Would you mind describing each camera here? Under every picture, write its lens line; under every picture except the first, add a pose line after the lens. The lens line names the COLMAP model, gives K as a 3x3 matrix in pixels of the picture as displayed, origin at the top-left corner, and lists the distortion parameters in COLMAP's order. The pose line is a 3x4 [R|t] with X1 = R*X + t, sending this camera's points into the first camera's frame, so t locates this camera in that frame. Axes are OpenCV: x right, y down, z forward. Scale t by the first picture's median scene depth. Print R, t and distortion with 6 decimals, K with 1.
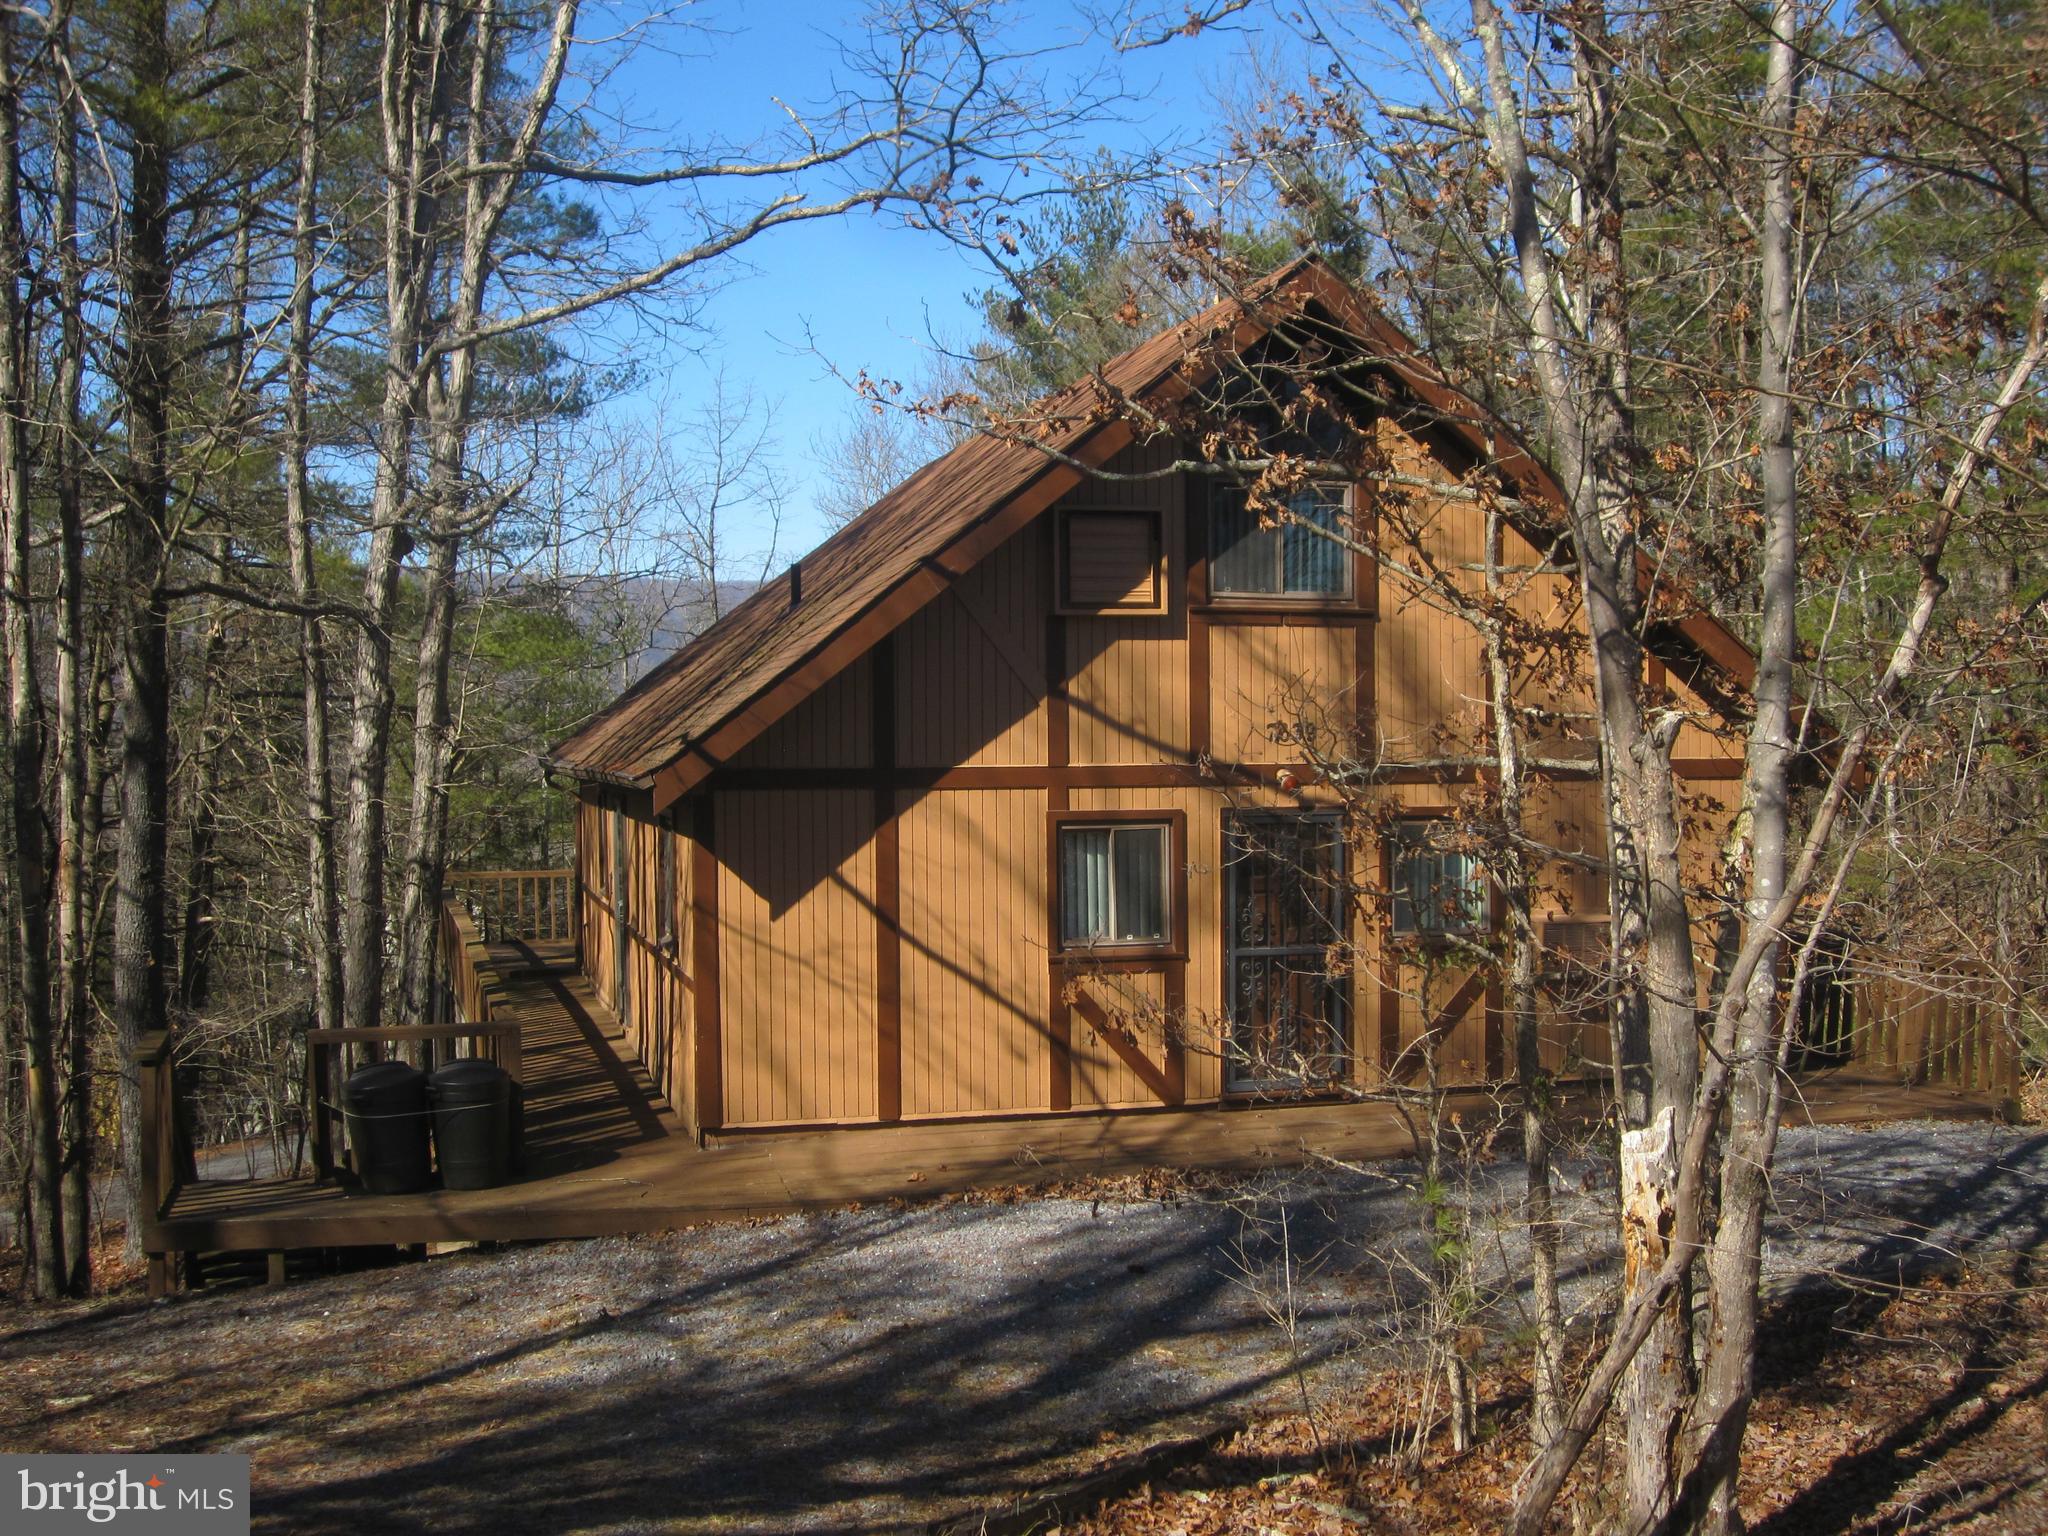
lens RADIAL K [[2250.9, 0, 1022.9], [0, 2250.9, 780.0], [0, 0, 1]] dist [-0.111097, 0.044061]
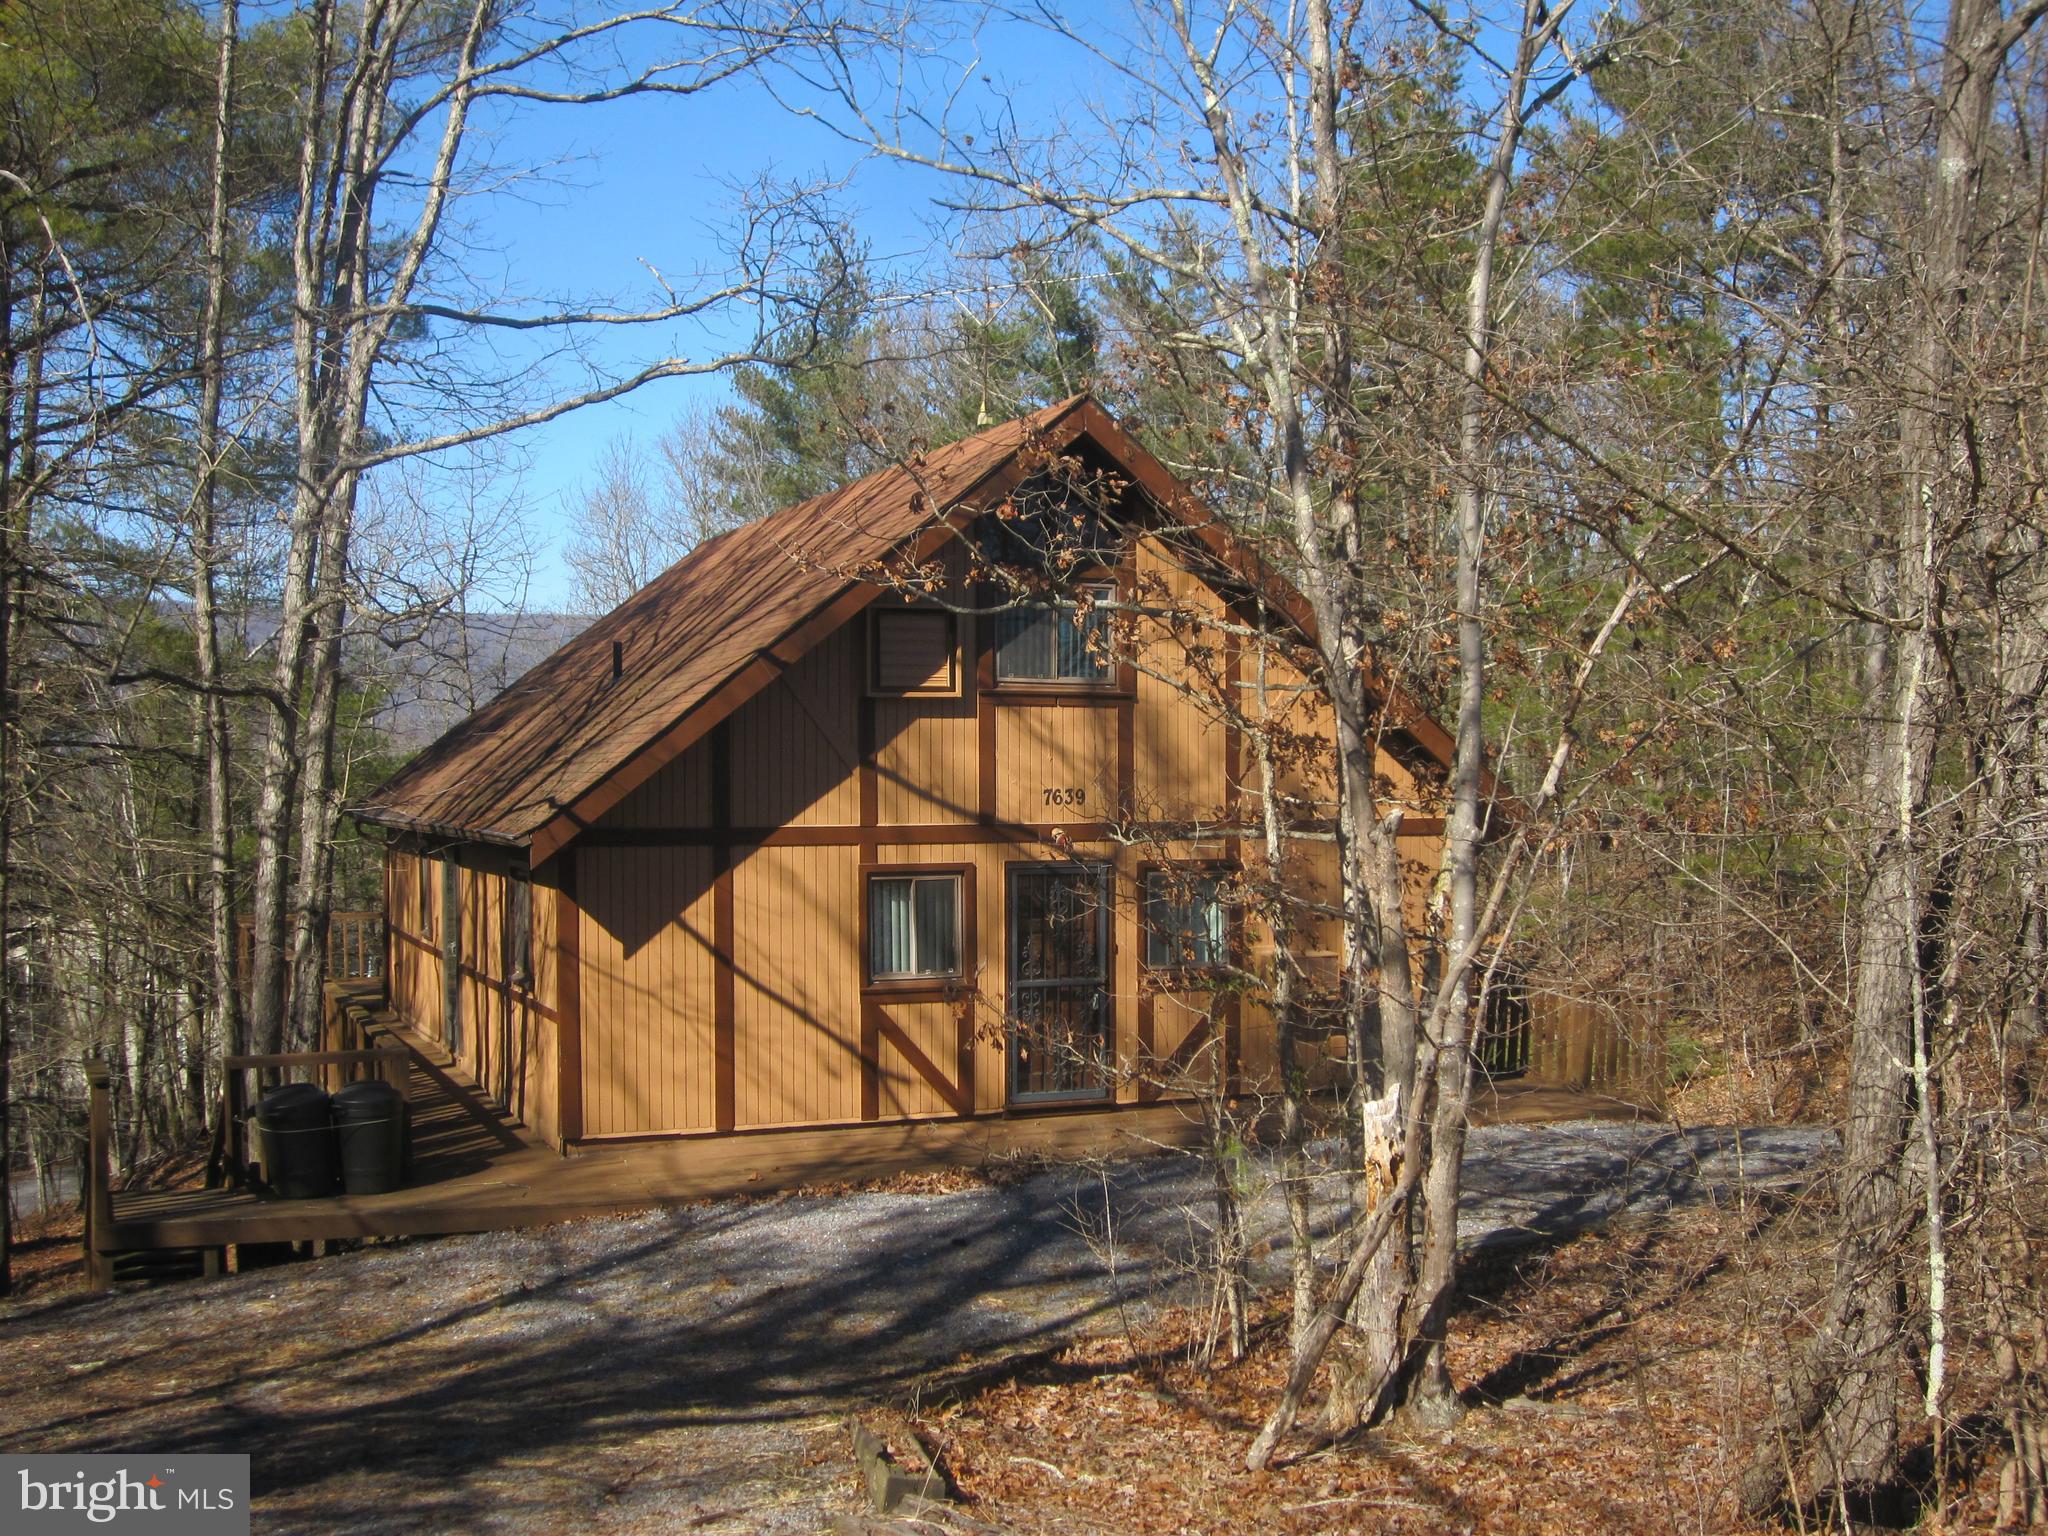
lens RADIAL K [[2250.9, 0, 1022.9], [0, 2250.9, 780.0], [0, 0, 1]] dist [-0.111097, 0.044061]
pose [[0.991218, 0.003722, 0.132187, -0.068756], [-0.001523, 0.999859, -0.016734, -0.012234], [-0.132230, 0.016386, 0.991084, -0.197877]]
